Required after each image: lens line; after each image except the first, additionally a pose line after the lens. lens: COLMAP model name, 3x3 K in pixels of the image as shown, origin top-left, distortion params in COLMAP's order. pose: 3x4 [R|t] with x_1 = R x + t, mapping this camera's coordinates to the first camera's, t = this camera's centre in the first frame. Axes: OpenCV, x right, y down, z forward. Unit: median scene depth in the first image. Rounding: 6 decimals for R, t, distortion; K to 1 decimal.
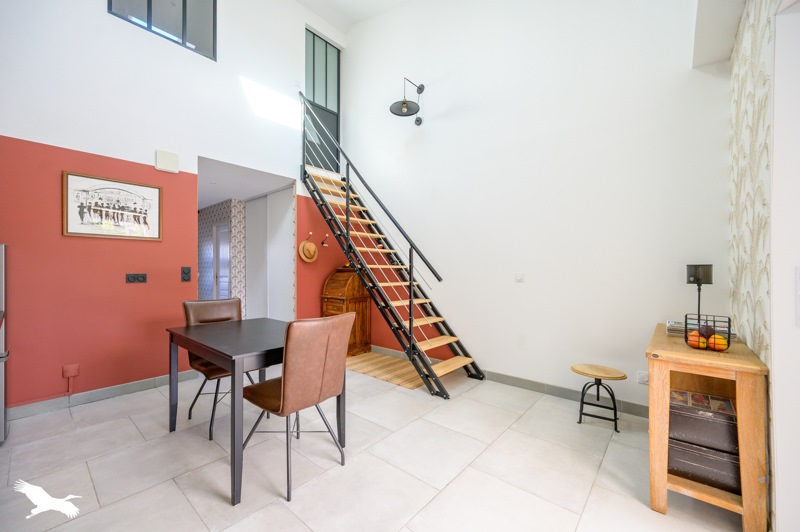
lens RADIAL K [[318.6, 0, 400.0], [0, 318.6, 266.0], [0, 0, 1]] dist [0.000095, -0.000053]
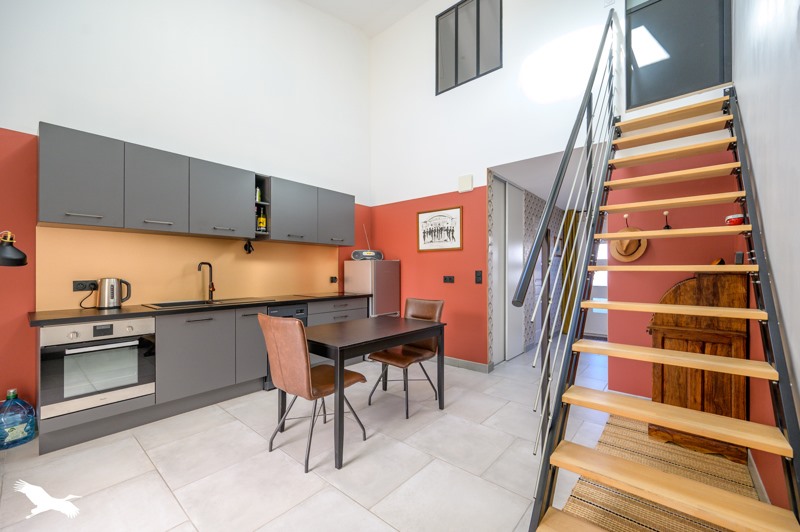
lens RADIAL K [[321.2, 0, 412.0], [0, 321.2, 269.3], [0, 0, 1]] dist [-0.000234, 0.000017]
pose [[0.012318, -0.008770, -0.999886, 0.531989], [0.005568, 0.999947, -0.008702, 0.007451], [0.999909, -0.005460, 0.012366, 0.853105]]
